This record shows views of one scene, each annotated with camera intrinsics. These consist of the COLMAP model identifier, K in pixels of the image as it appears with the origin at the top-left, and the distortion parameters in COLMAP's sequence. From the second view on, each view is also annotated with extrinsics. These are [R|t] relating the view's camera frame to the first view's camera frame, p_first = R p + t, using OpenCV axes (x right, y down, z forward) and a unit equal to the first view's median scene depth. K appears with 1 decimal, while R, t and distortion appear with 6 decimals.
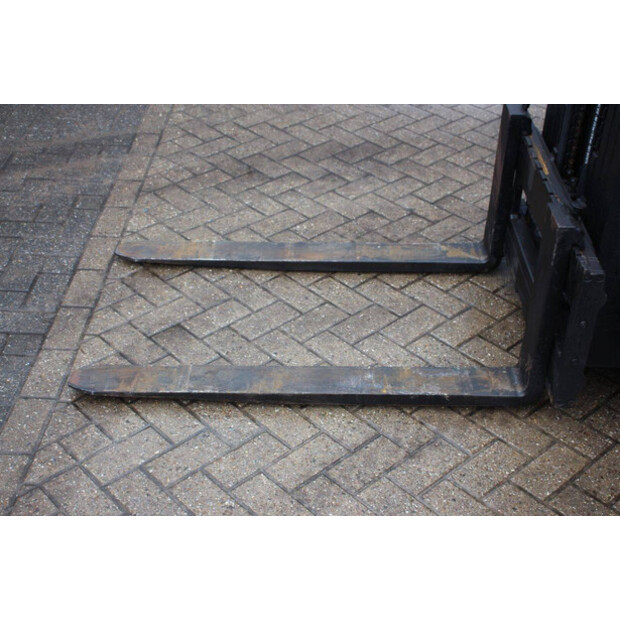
lens RADIAL K [[865.7, 0, 309.7], [0, 865.7, 309.5], [0, 0, 1]] dist [0.060675, 0.000000]
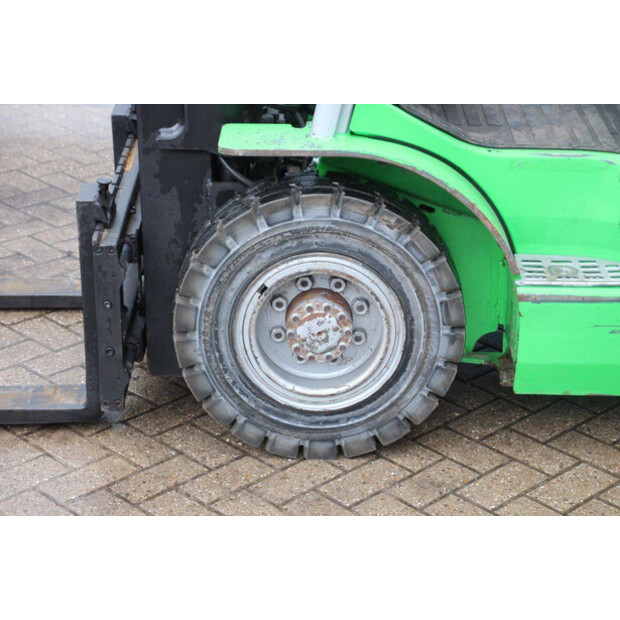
lens RADIAL K [[1391.6, 0, 309.7], [0, 1391.6, 310.6], [0, 0, 1]] dist [0.468759, 0.000000]
pose [[0.999881, -0.010020, 0.011704, 0.390426], [0.012140, 0.980113, -0.198068, 0.245899], [-0.009487, 0.198187, 0.980118, -0.359902]]
